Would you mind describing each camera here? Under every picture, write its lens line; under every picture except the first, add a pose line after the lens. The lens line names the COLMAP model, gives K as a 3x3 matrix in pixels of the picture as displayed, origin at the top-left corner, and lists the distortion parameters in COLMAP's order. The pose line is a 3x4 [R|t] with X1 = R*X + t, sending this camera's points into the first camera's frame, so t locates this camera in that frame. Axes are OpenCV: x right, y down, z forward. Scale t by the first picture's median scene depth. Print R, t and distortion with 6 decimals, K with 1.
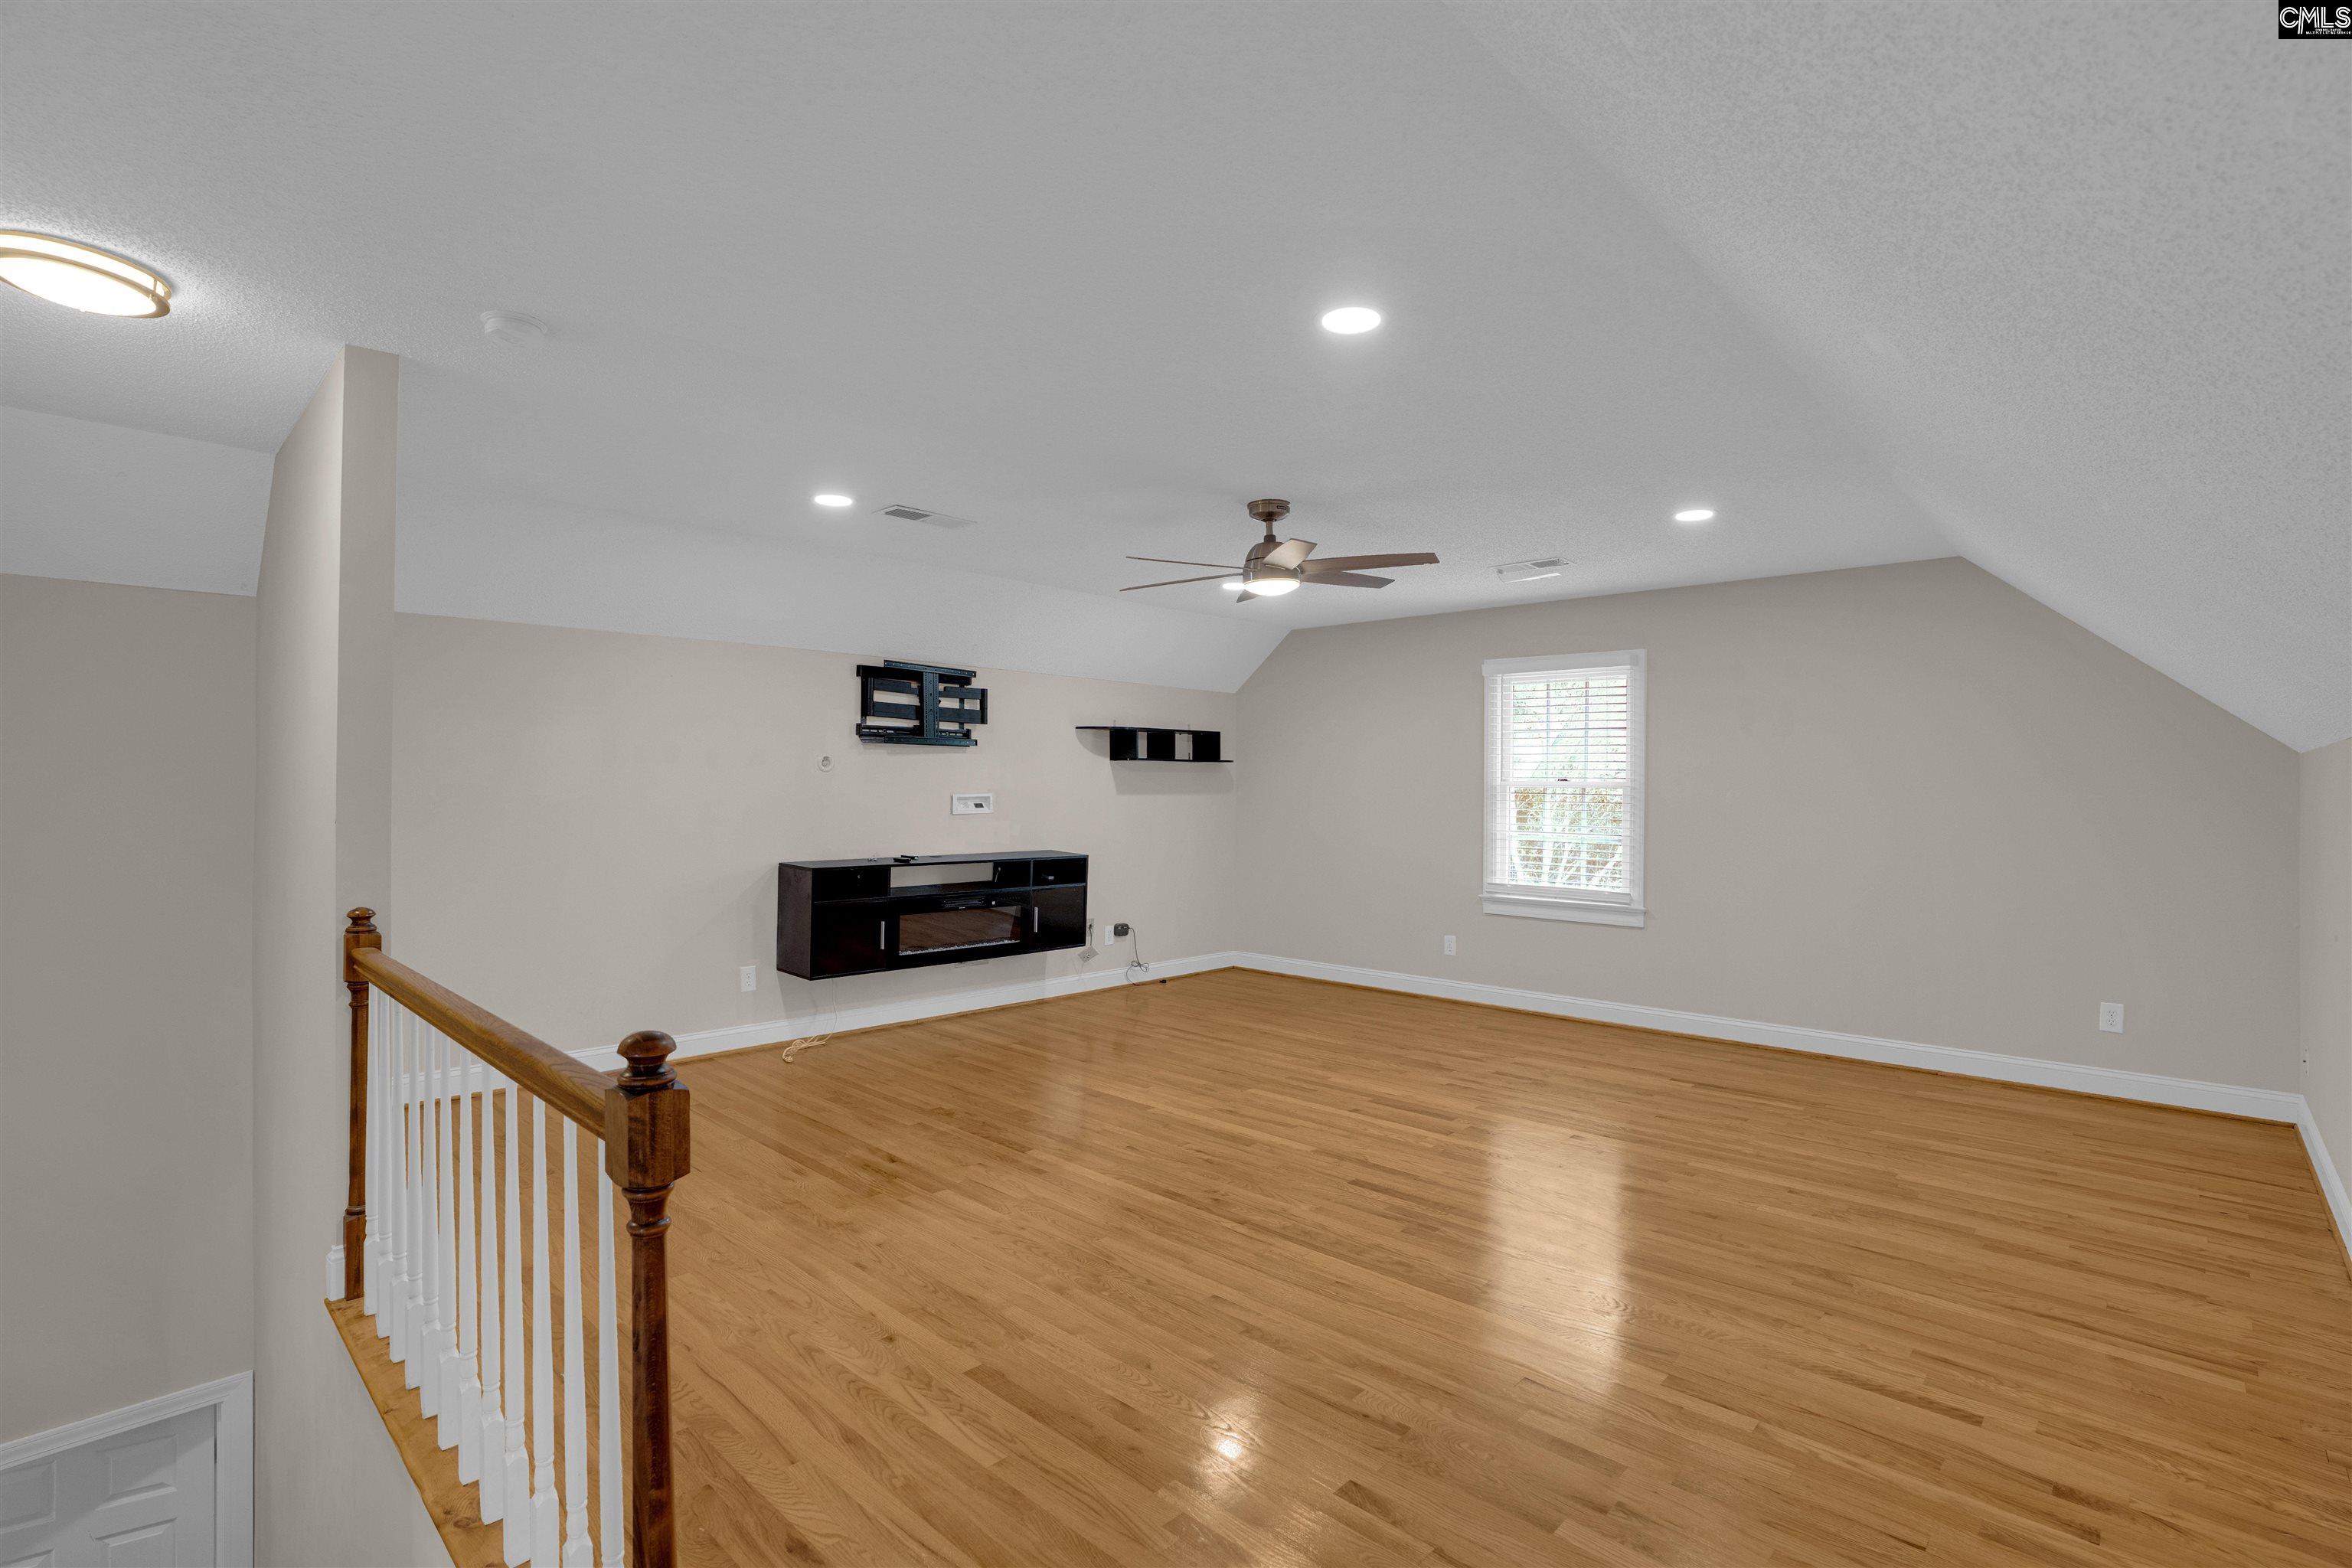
lens RADIAL K [[1088.2, 0, 1201.3], [0, 1088.2, 787.0], [0, 0, 1]] dist [-0.054984, 0.010758]
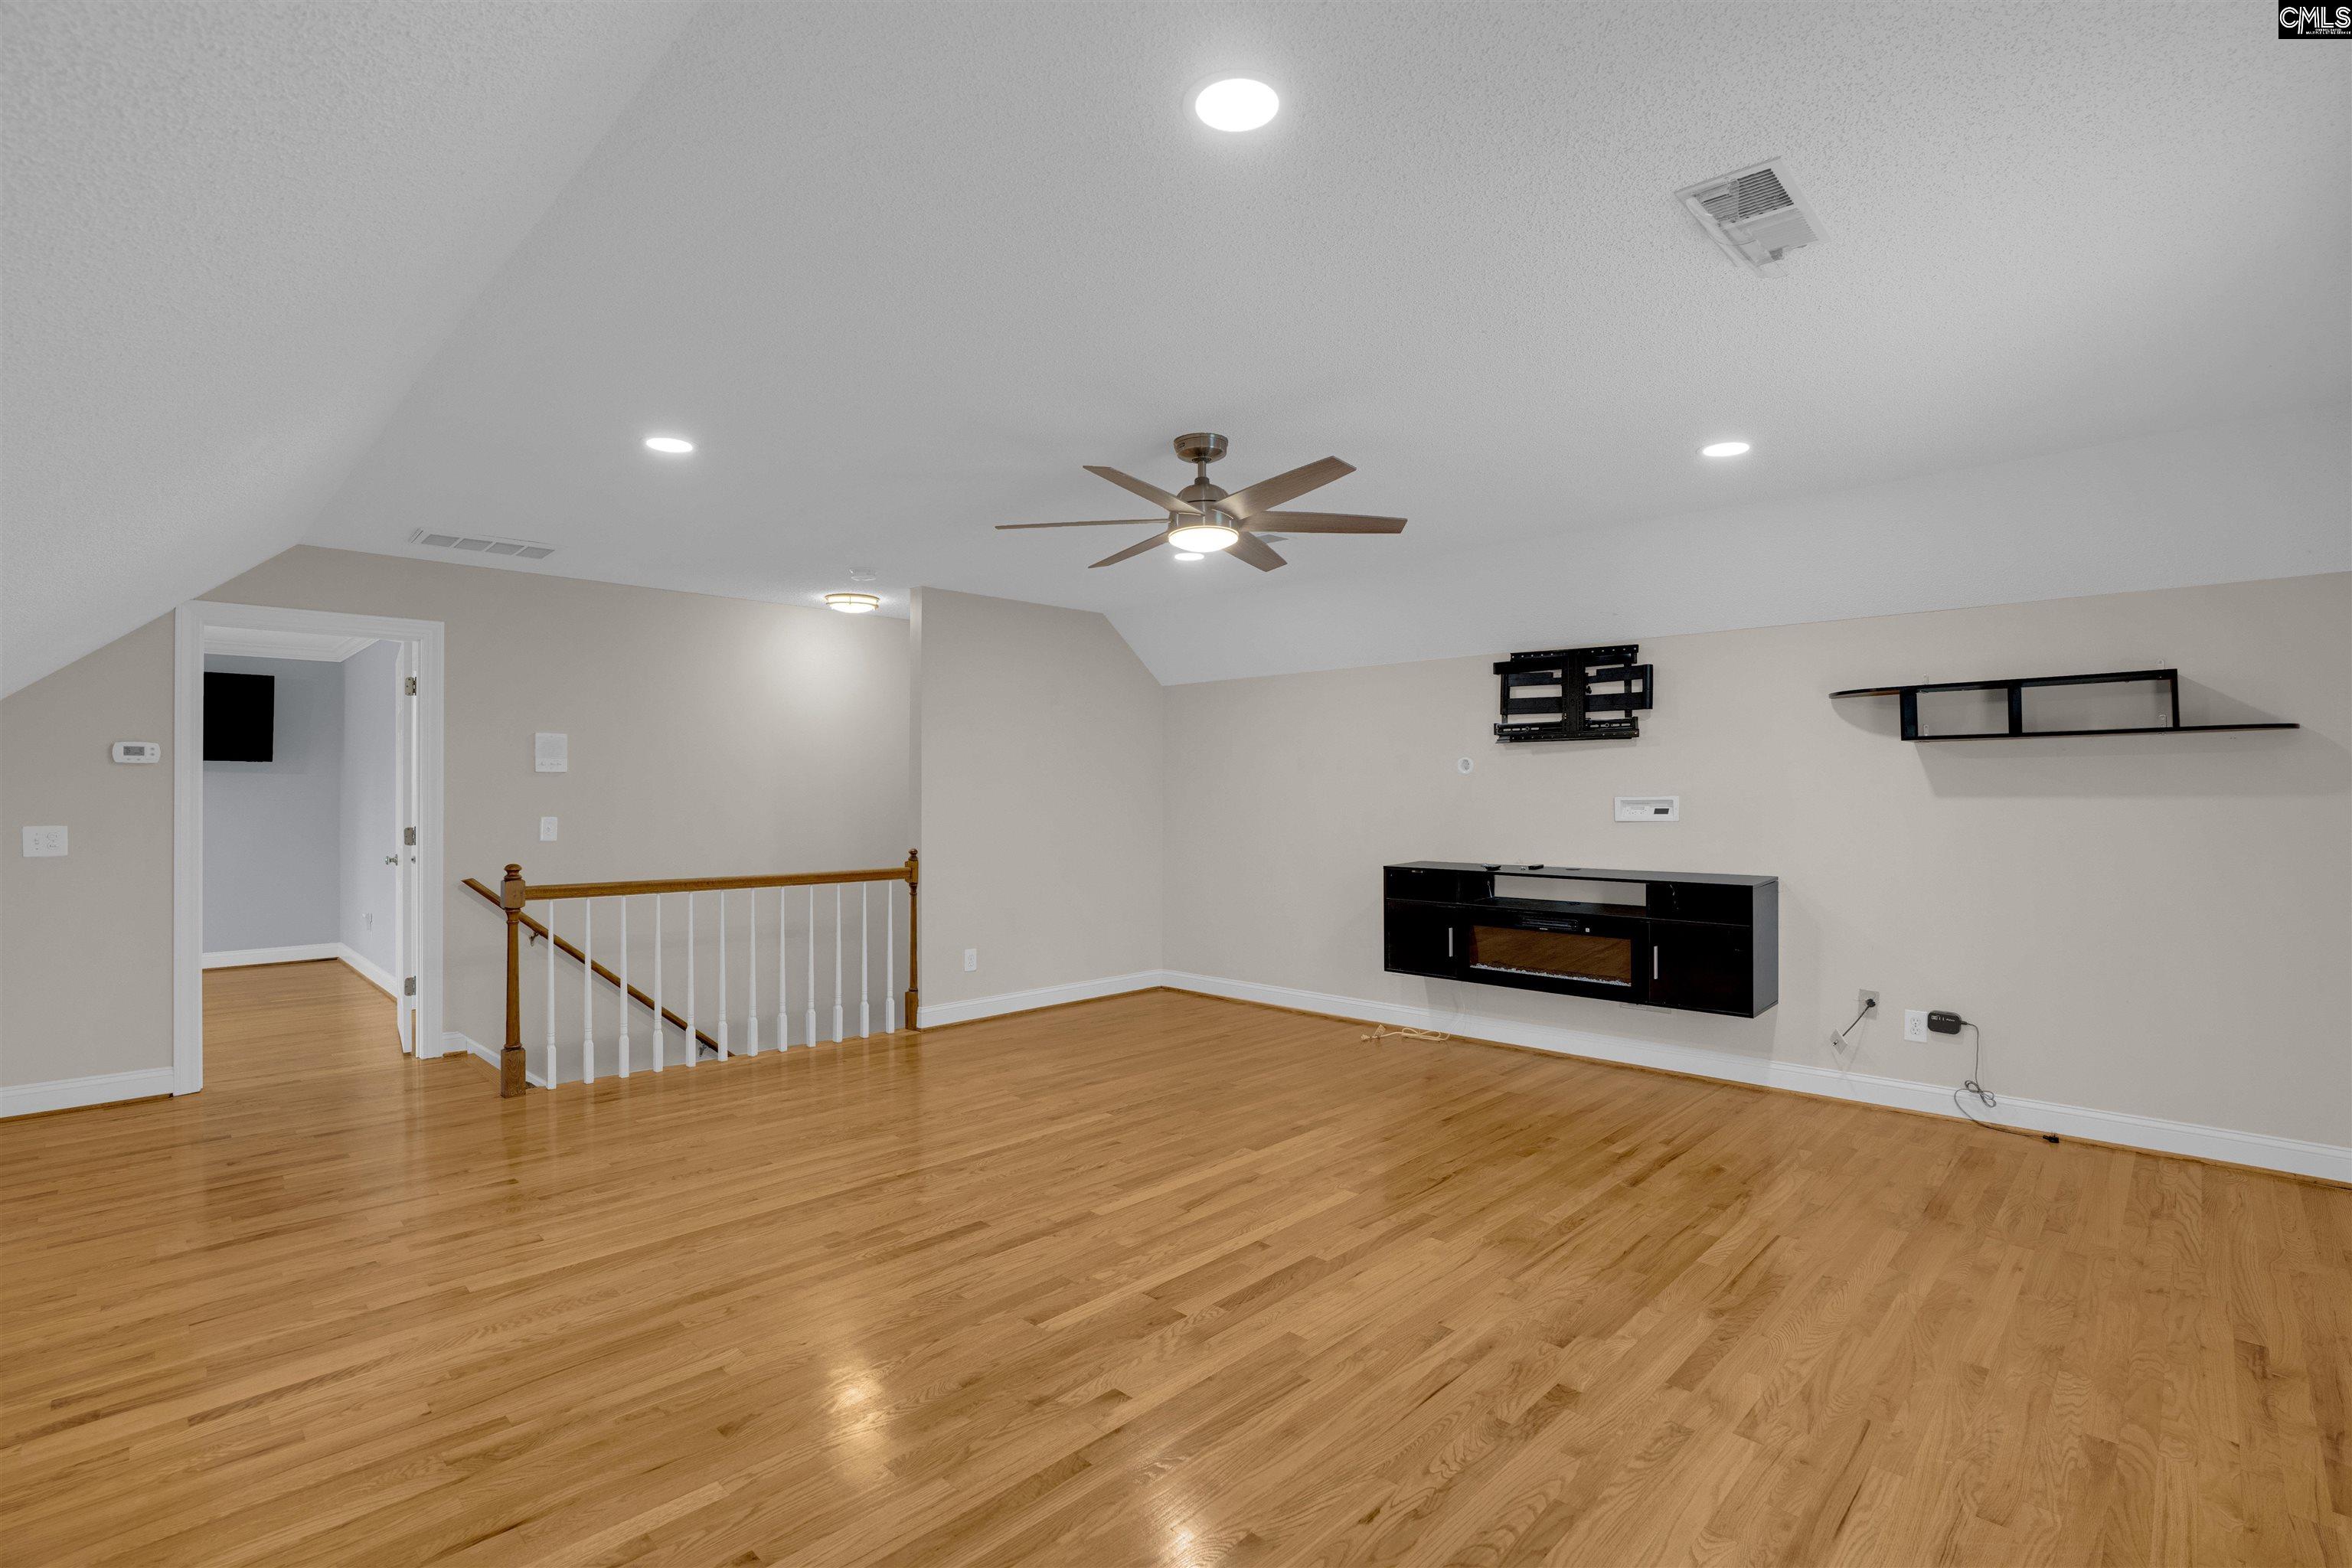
lens RADIAL K [[1088.2, 0, 1189.3], [0, 1088.2, 779.2], [0, 0, 1]] dist [-0.054984, 0.010758]
pose [[-0.024982, -0.023628, -0.999409, 0.755535], [0.003215, 0.999714, -0.023715, 0.014585], [0.999683, -0.003806, -0.024899, 0.871034]]
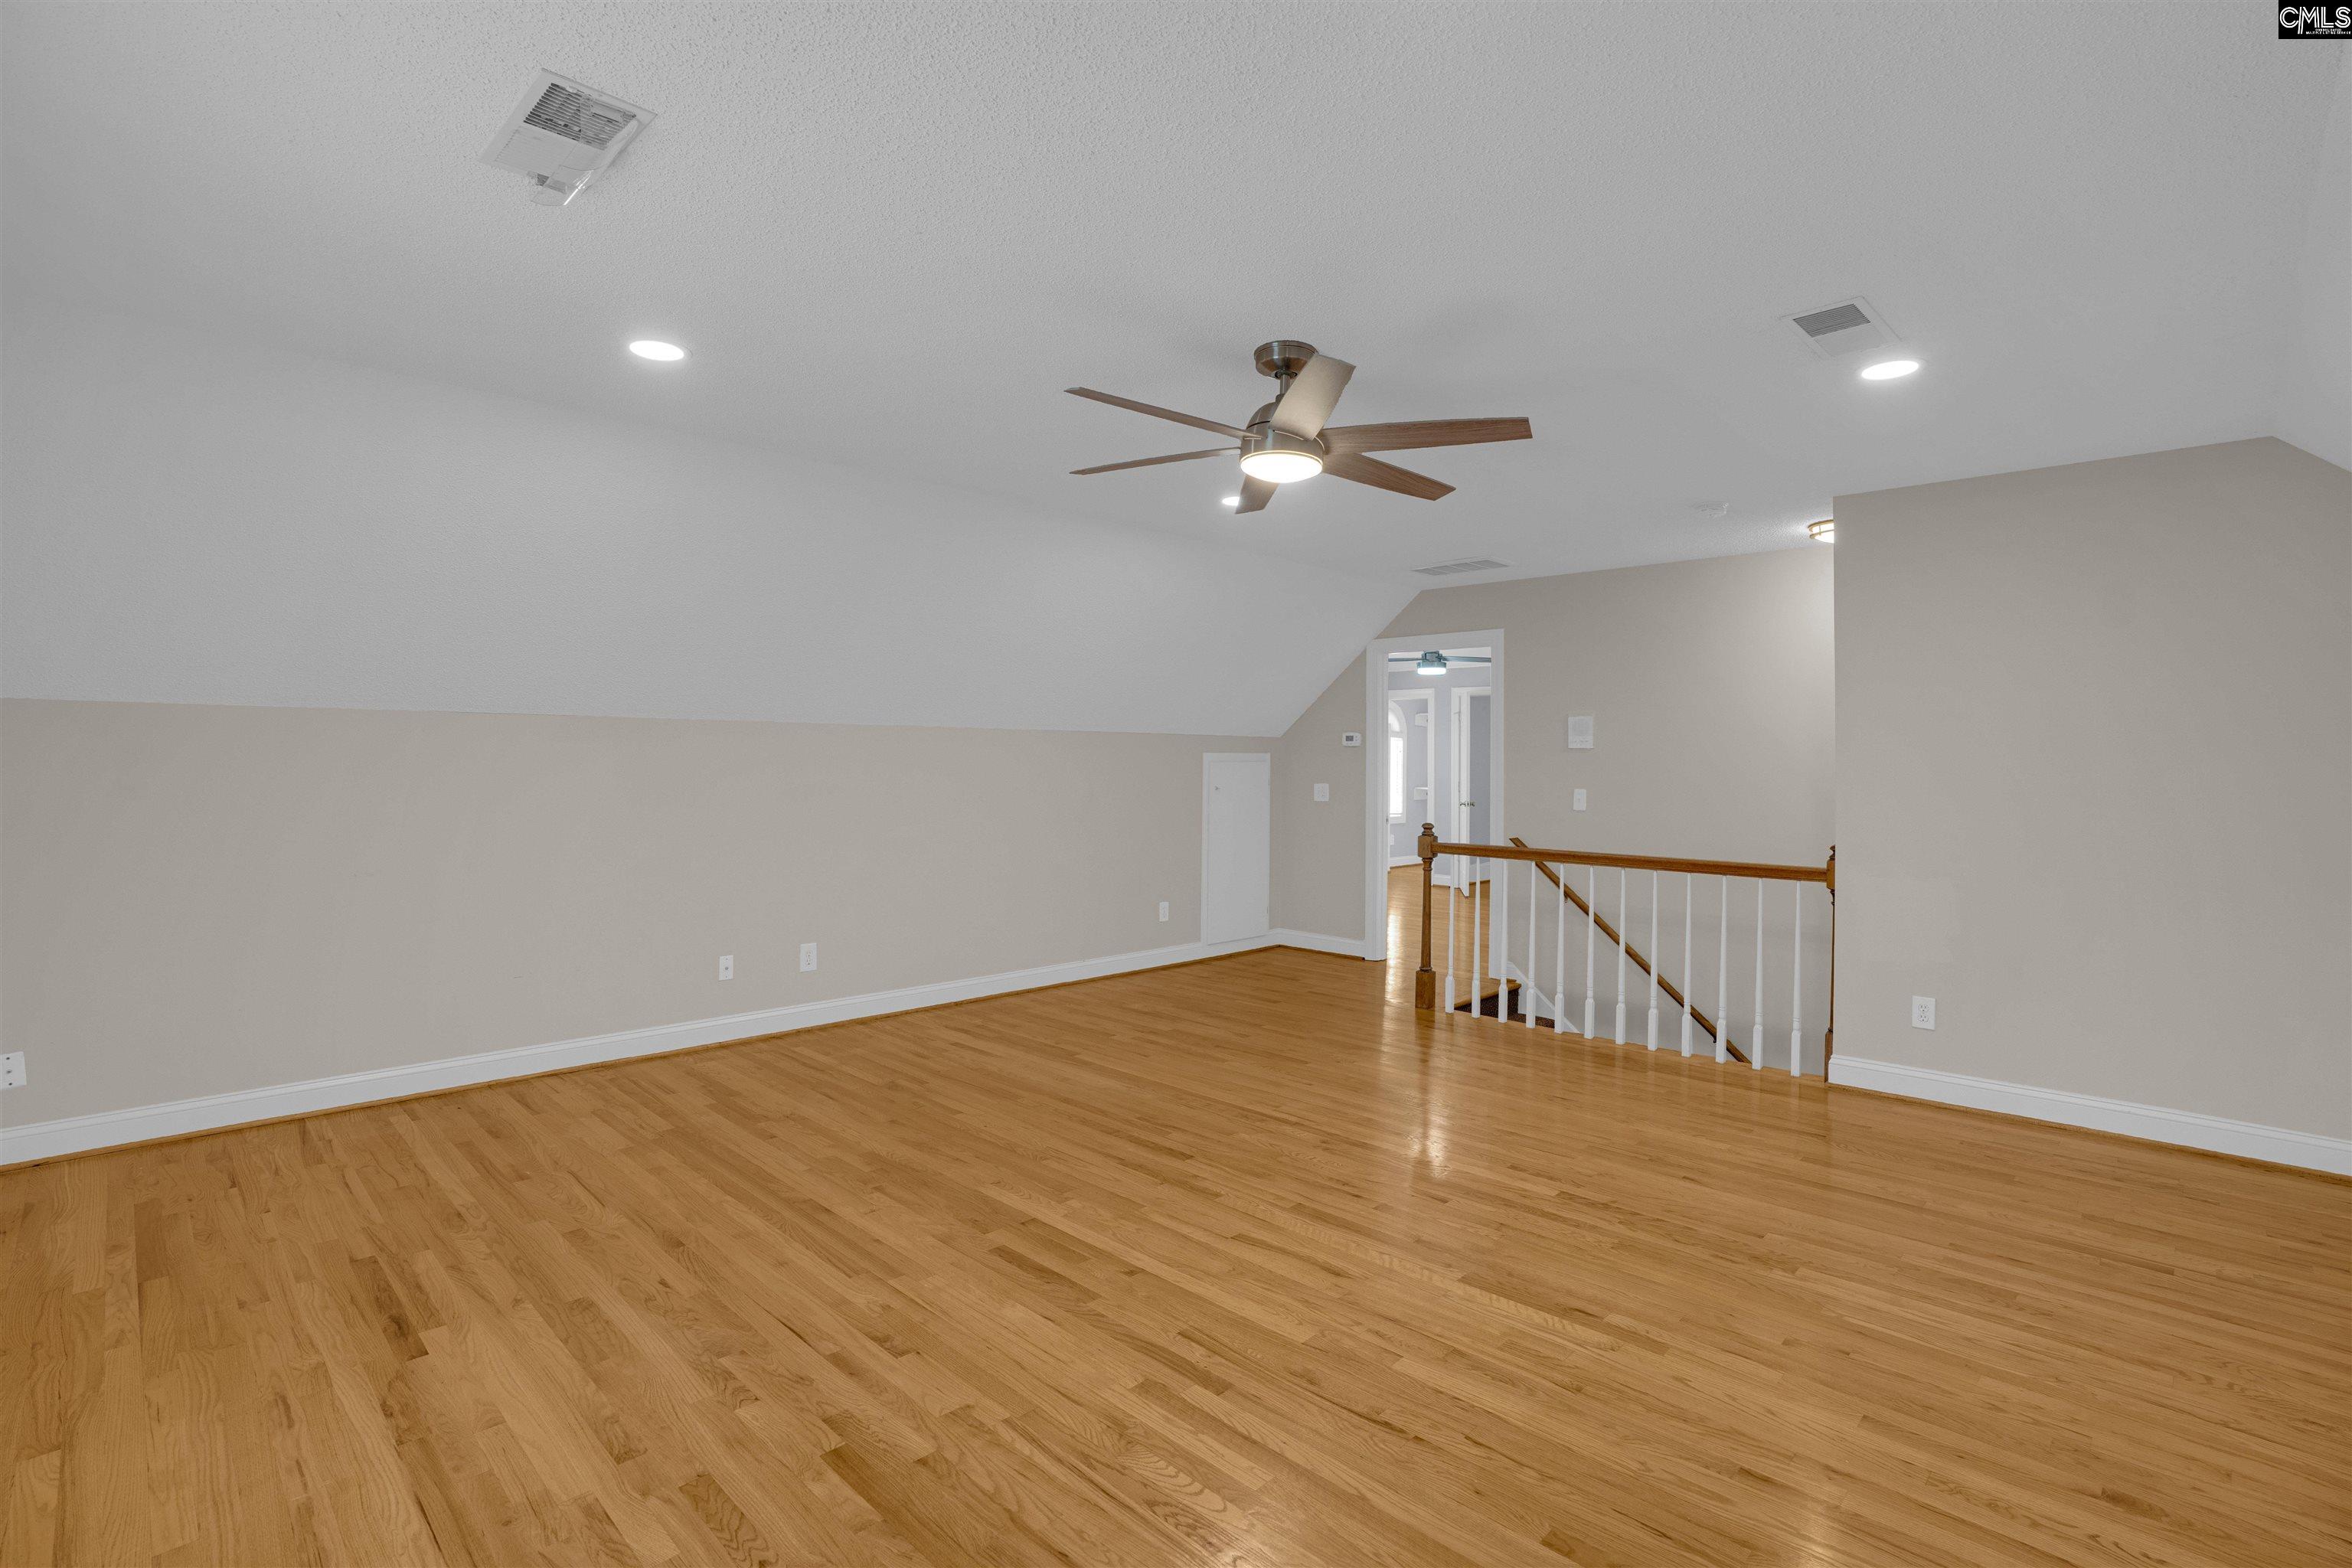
lens RADIAL K [[1088.2, 0, 1158.6], [0, 1088.2, 780.8], [0, 0, 1]] dist [-0.054984, 0.010758]
pose [[-0.998615, -0.015857, 0.050172, 0.090514], [-0.015382, 0.999833, 0.009831, 0.008430], [-0.050319, 0.009045, -0.998692, 1.450308]]
